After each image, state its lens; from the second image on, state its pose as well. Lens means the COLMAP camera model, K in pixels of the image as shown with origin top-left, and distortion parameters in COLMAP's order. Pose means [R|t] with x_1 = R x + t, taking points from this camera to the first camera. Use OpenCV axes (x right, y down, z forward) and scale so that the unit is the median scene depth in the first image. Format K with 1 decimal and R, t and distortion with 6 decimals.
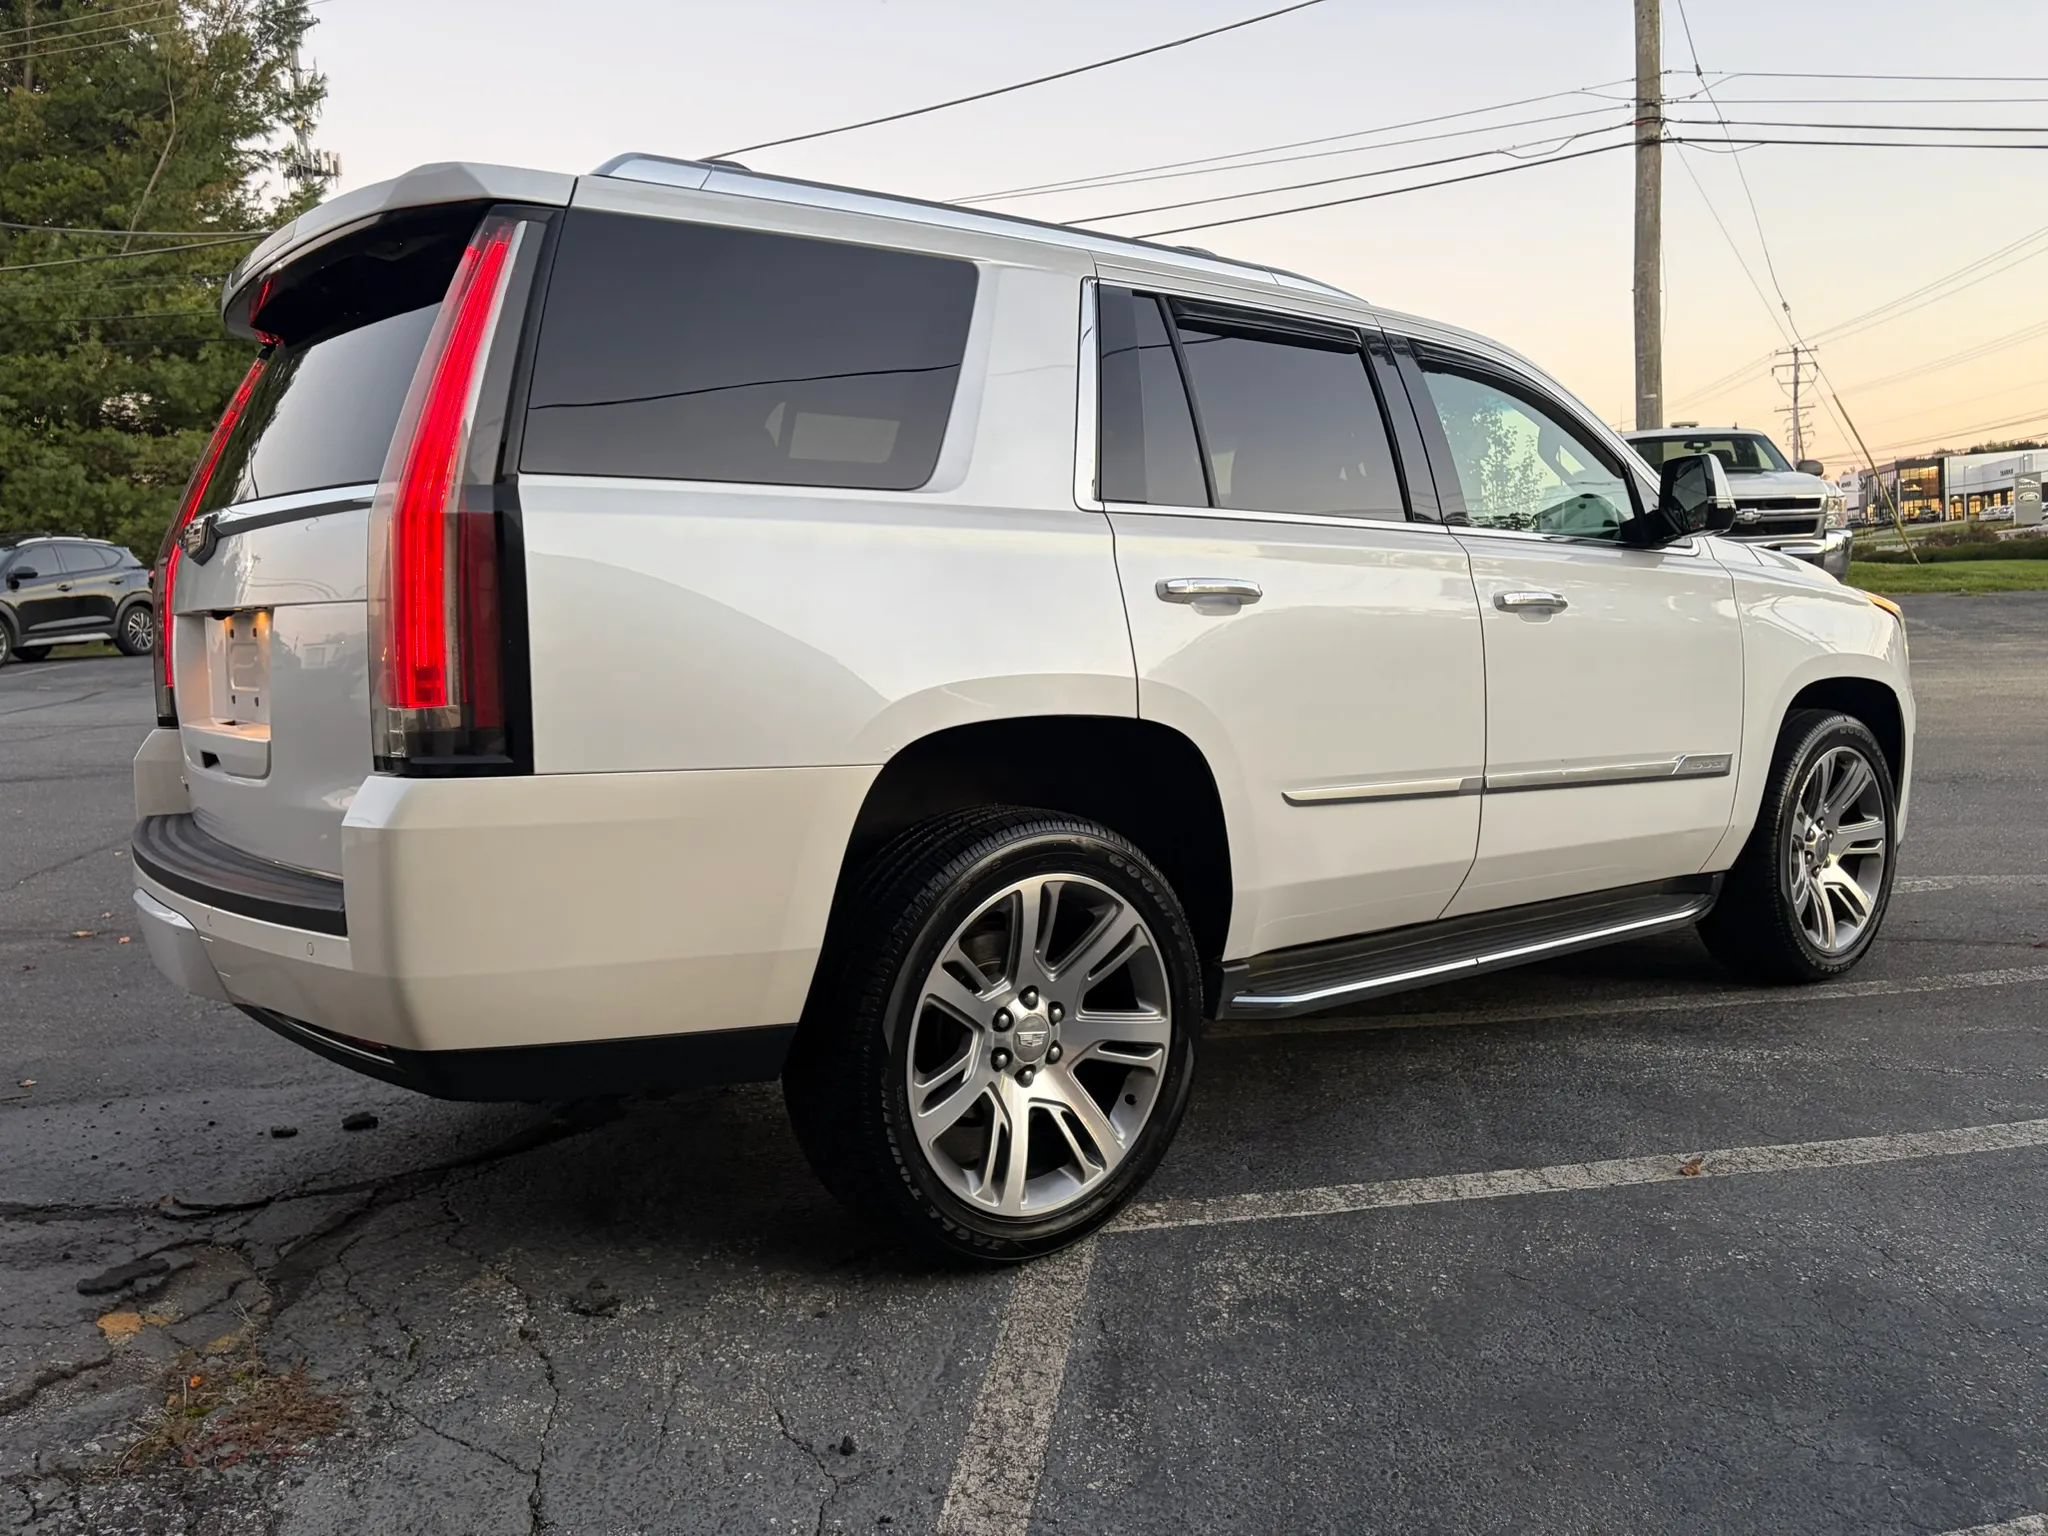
lens RADIAL K [[1546.6, 0, 1034.4], [0, 1546.6, 755.7], [0, 0, 1]] dist [0.063872, -0.067786]
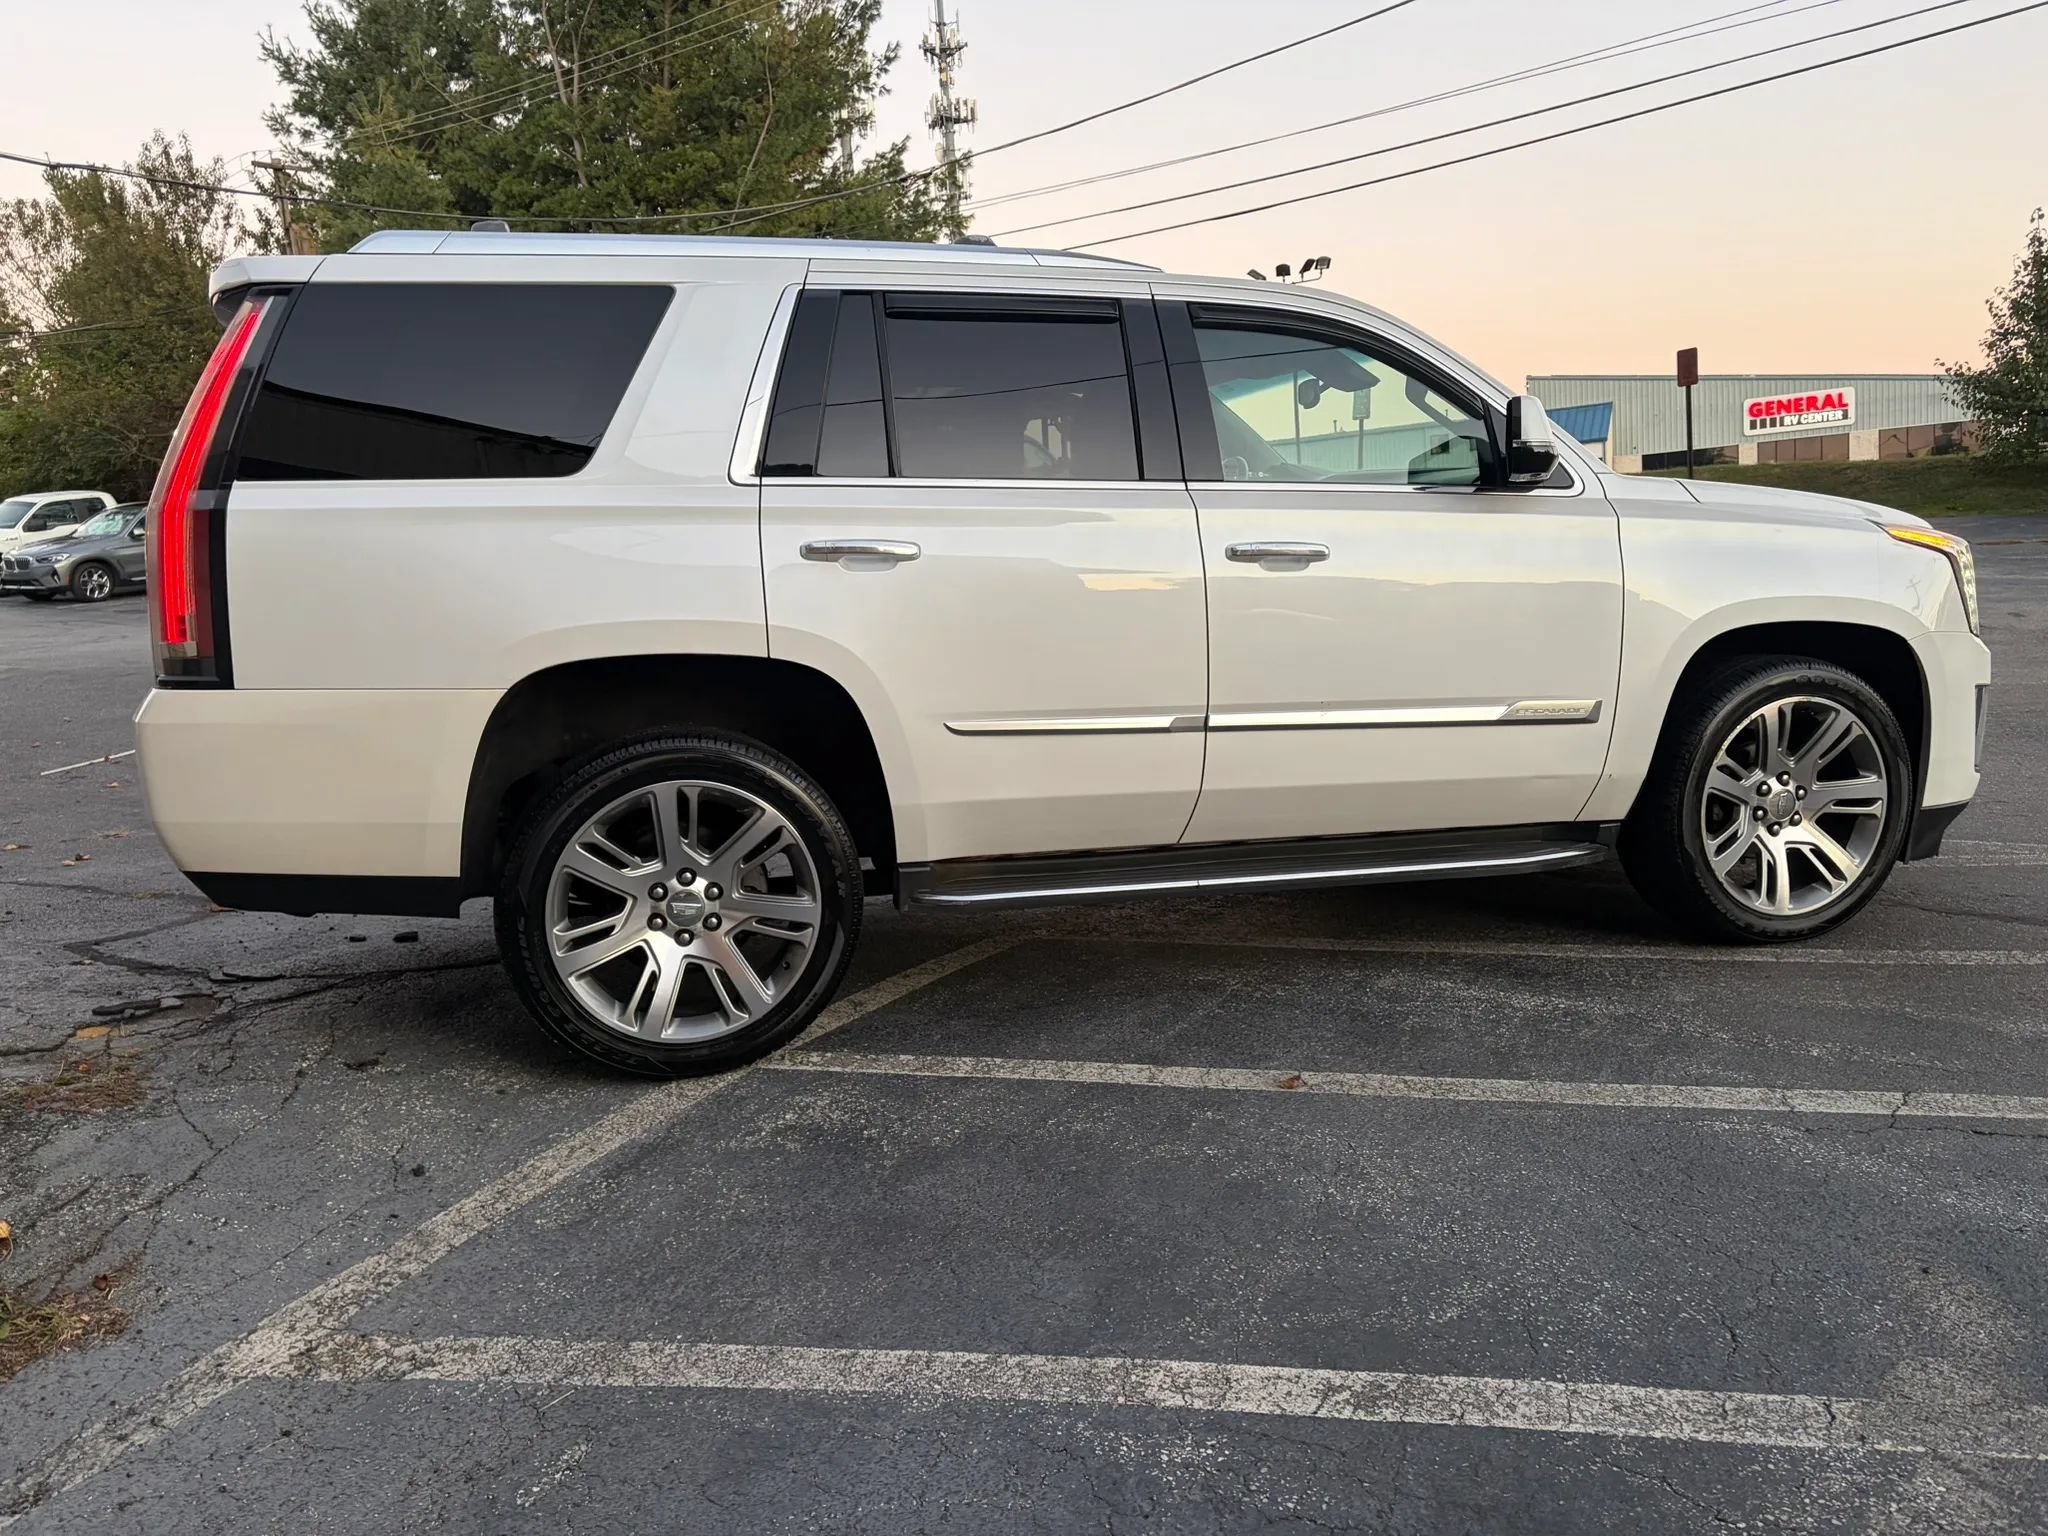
lens RADIAL K [[1546.6, 0, 1021.2], [0, 1546.6, 775.8], [0, 0, 1]] dist [0.063872, -0.067786]
pose [[0.922416, 0.050422, -0.382892, 0.591894], [-0.024107, 0.997024, 0.073221, -0.020614], [0.385444, -0.058309, 0.920887, -0.047260]]
